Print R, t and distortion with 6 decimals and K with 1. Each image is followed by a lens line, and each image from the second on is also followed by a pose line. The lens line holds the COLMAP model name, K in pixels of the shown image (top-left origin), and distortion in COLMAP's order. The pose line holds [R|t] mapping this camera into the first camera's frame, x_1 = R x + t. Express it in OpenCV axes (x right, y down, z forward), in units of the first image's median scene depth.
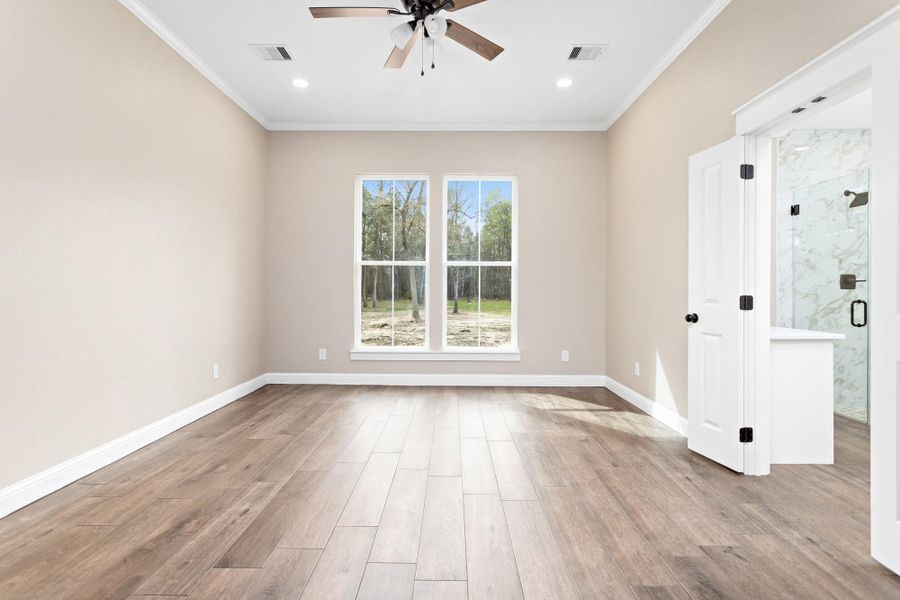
lens RADIAL K [[427.8, 0, 448.1], [0, 427.8, 288.0], [0, 0, 1]] dist [0.001559, 0.000106]
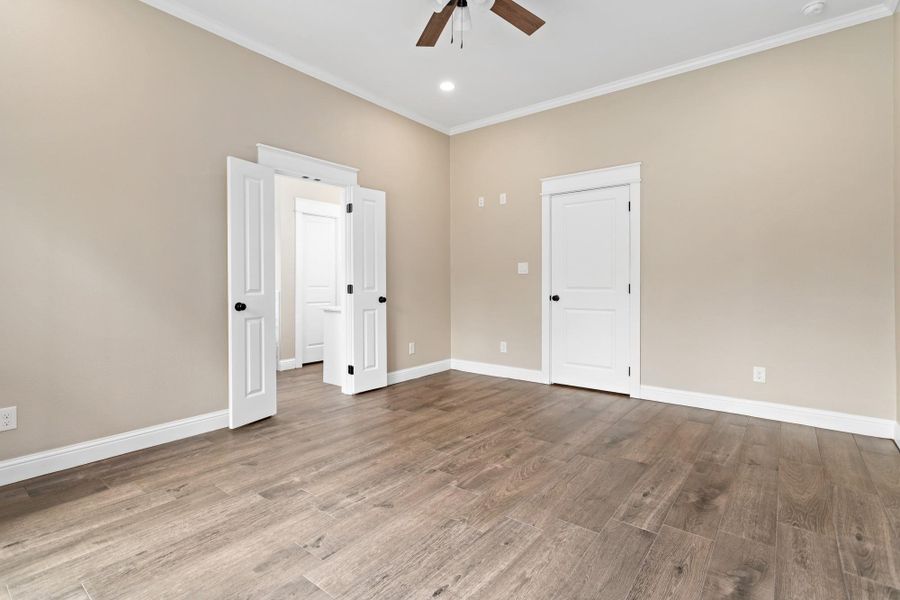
lens RADIAL K [[427.8, 0, 448.1], [0, 427.8, 288.0], [0, 0, 1]] dist [0.001559, 0.000106]
pose [[-0.791071, -0.006262, 0.611693, -0.722236], [-0.004031, 0.999979, 0.005023, 0.016952], [-0.611712, 0.001507, -0.791079, 2.101011]]
